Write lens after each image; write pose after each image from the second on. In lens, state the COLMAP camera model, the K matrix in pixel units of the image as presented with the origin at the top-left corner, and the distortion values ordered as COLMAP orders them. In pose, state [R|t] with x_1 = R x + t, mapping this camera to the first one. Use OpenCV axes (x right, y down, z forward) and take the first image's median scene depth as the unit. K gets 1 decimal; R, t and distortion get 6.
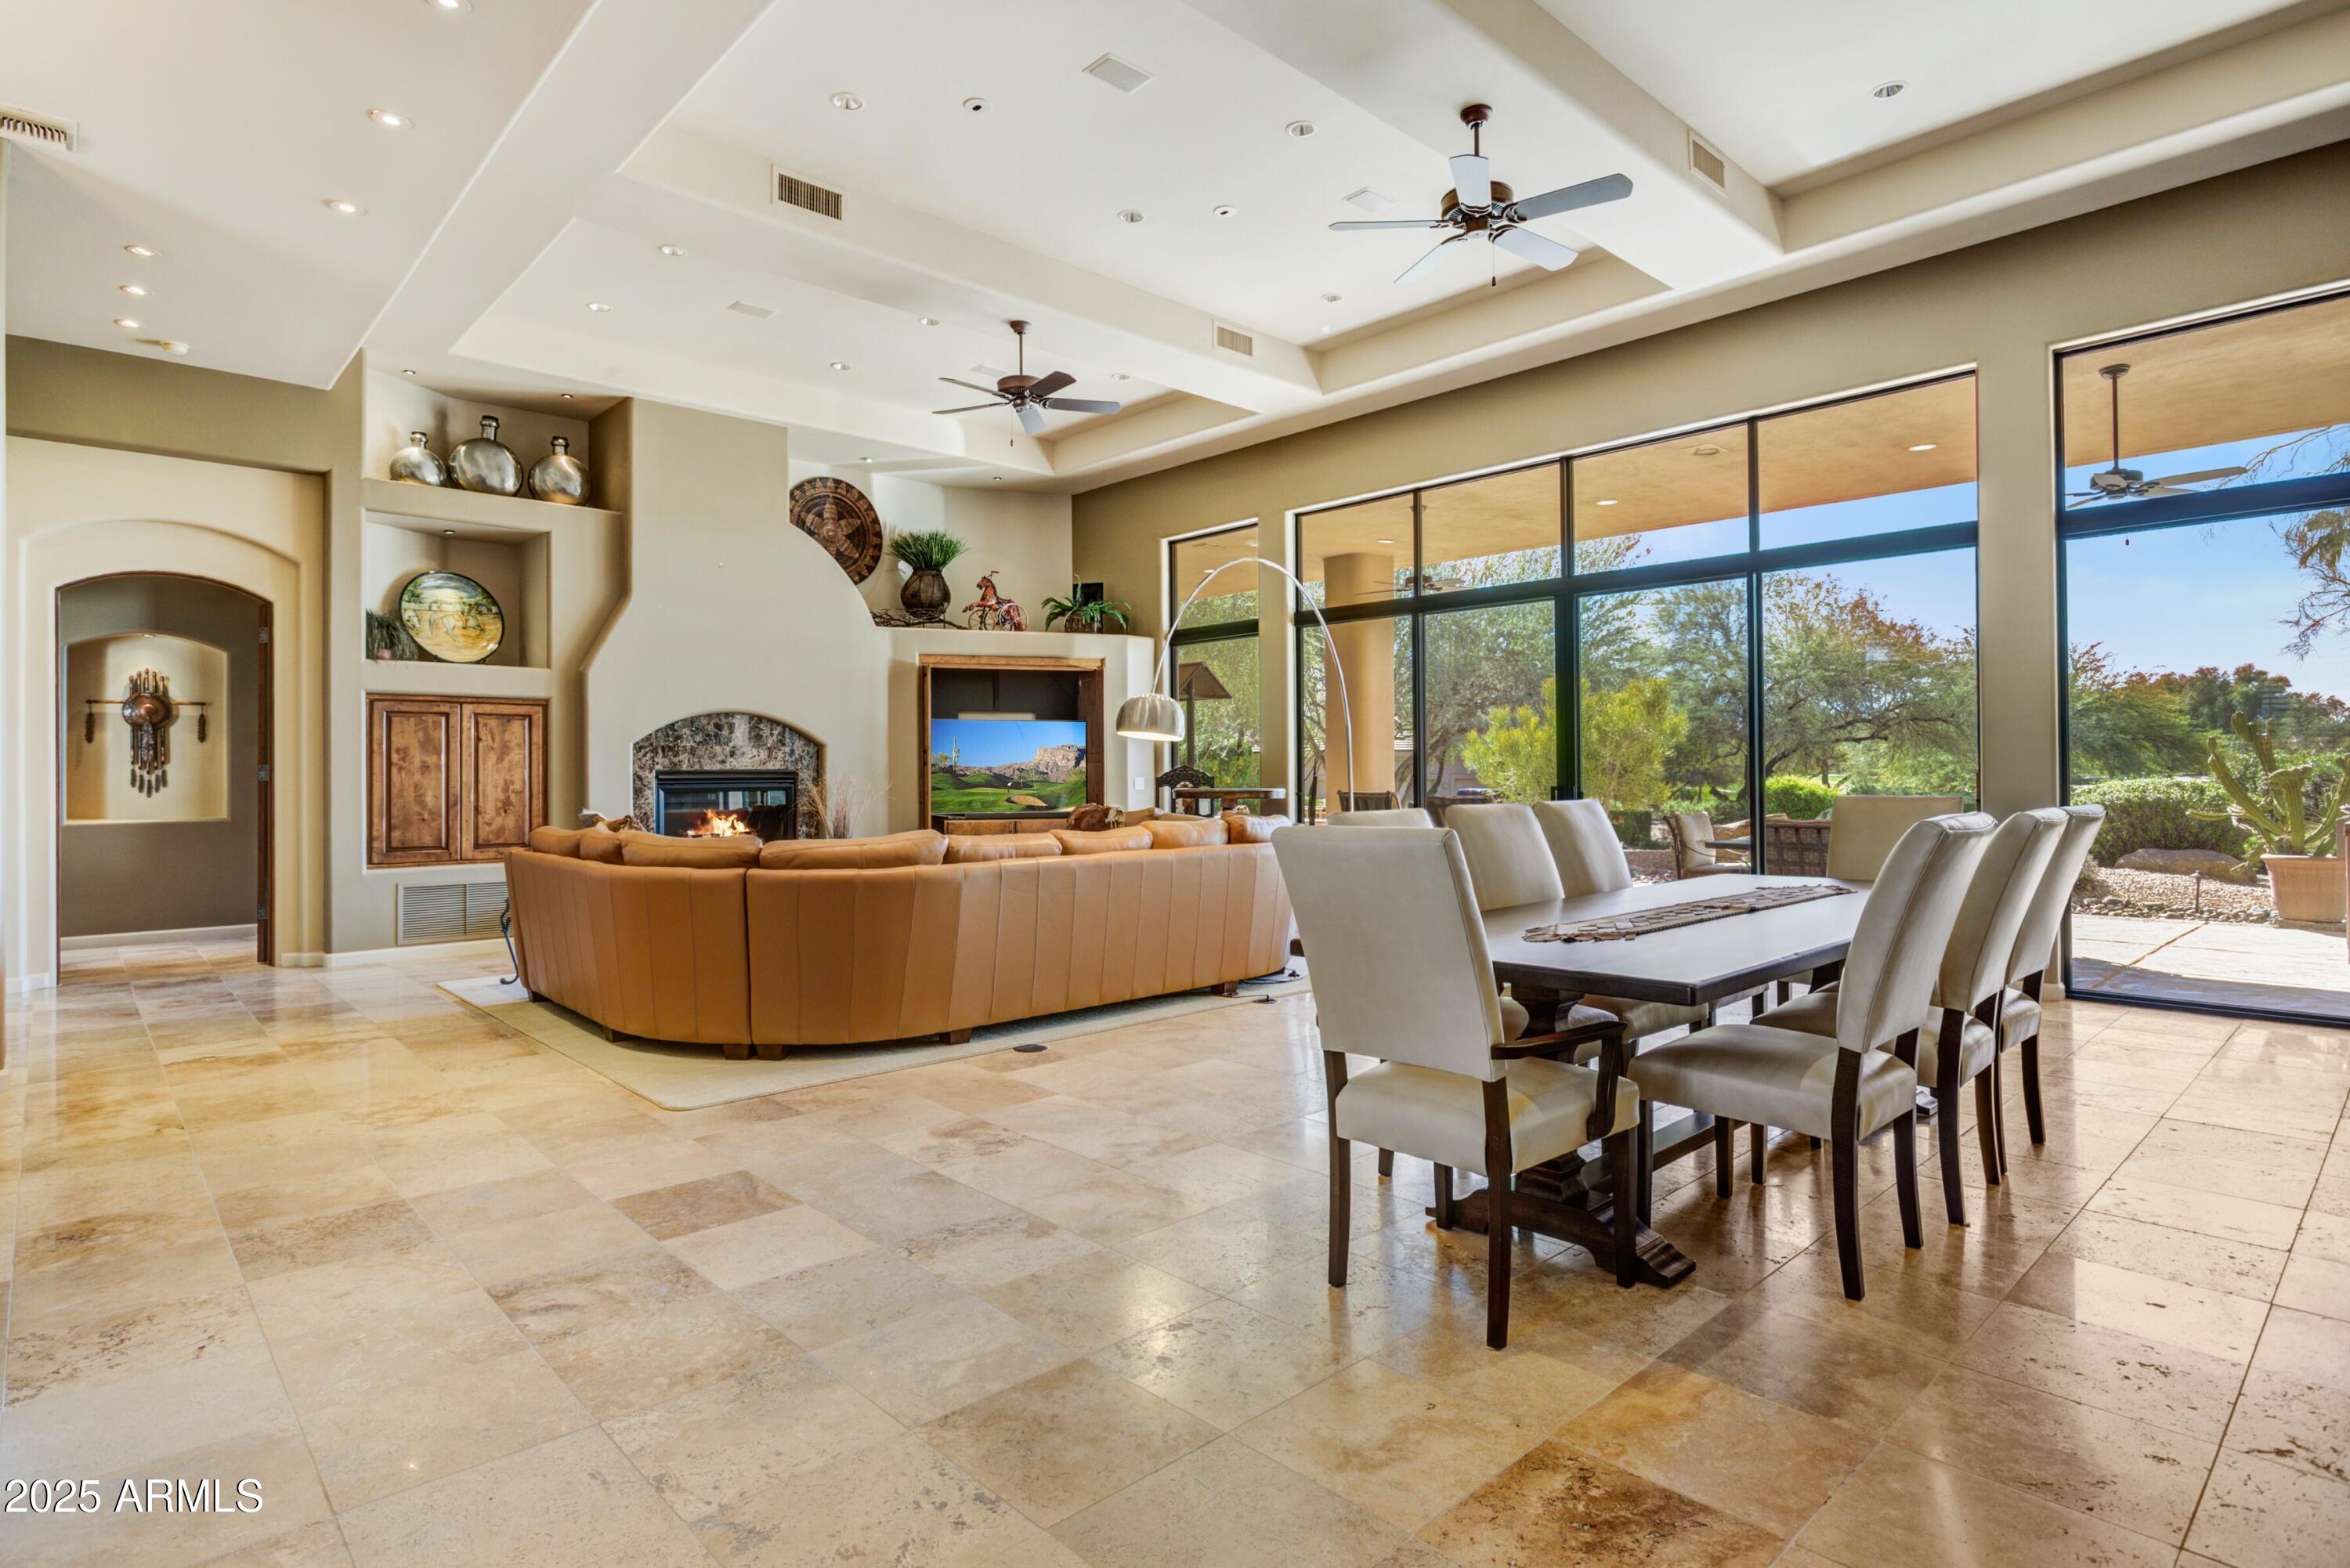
lens RADIAL K [[1163.5, 0, 1162.6], [0, 1163.5, 769.0], [0, 0, 1]] dist [-0.016139, 0.002571]
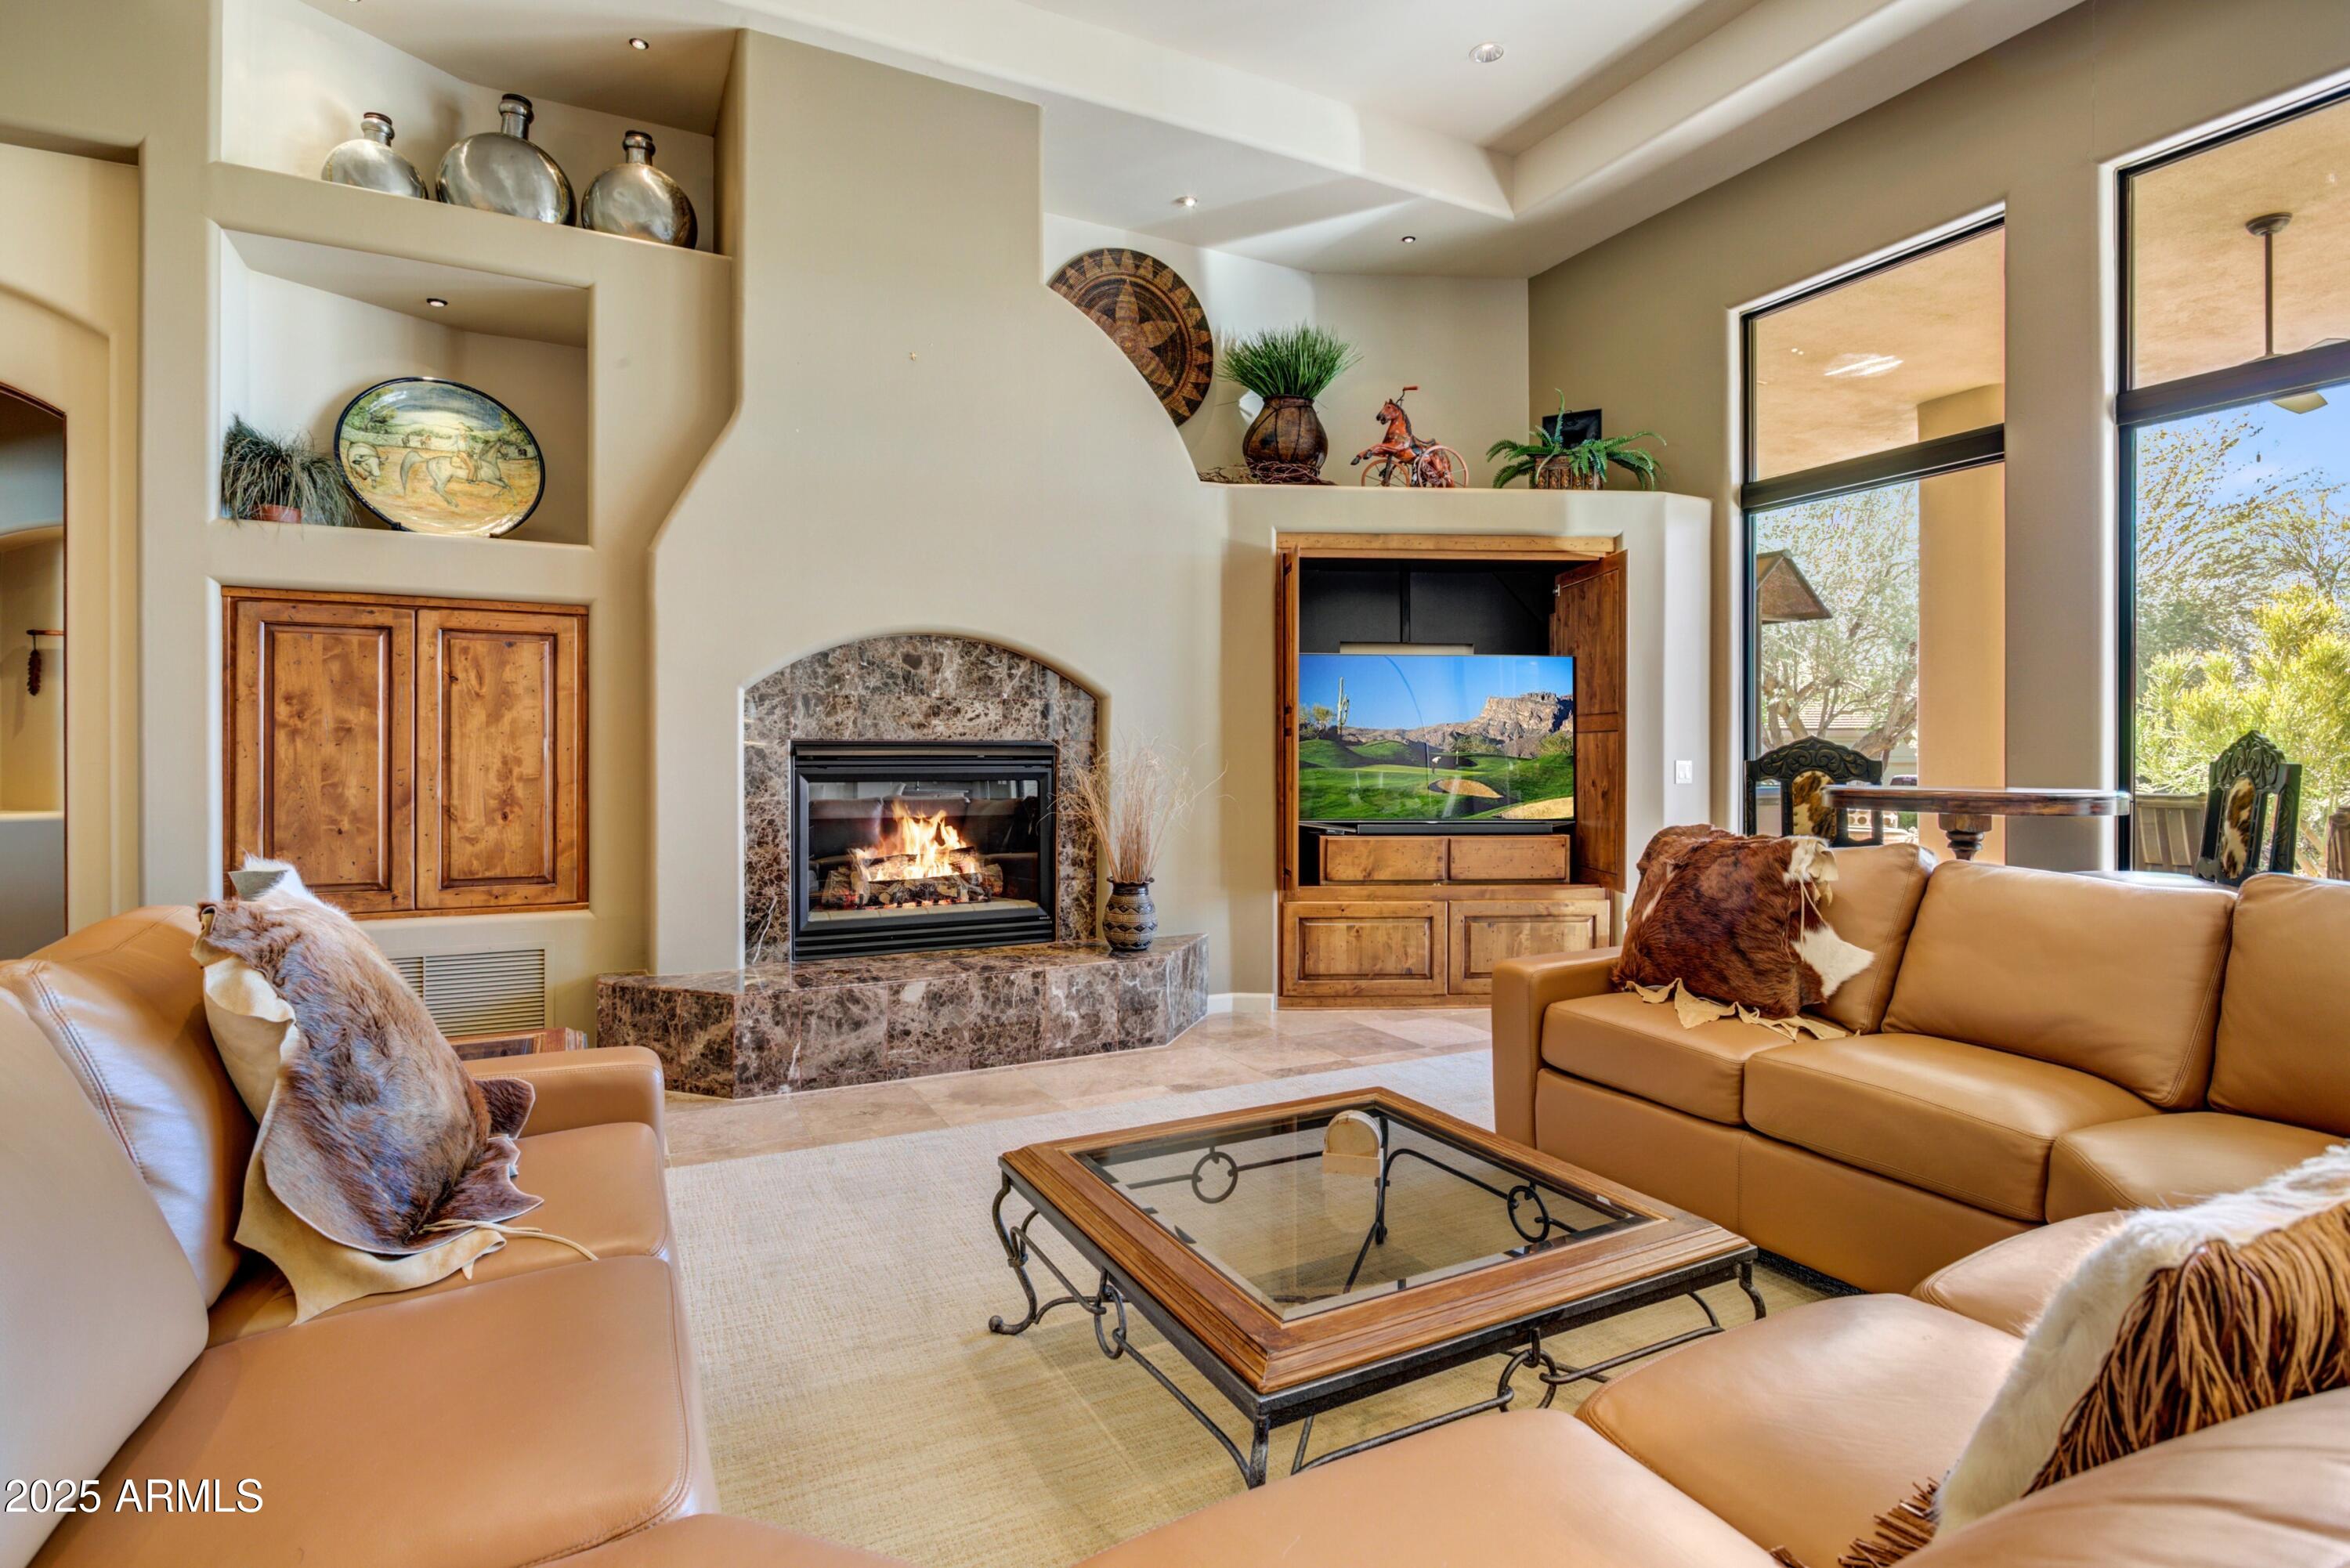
lens RADIAL K [[1163.5, 0, 1156.1], [0, 1163.5, 764.8], [0, 0, 1]] dist [-0.016139, 0.002571]
pose [[0.958696, 0.009563, -0.284272, -0.121488], [-0.005616, 0.999876, 0.014696, 0.003452], [0.284377, -0.012493, 0.958631, 0.518472]]
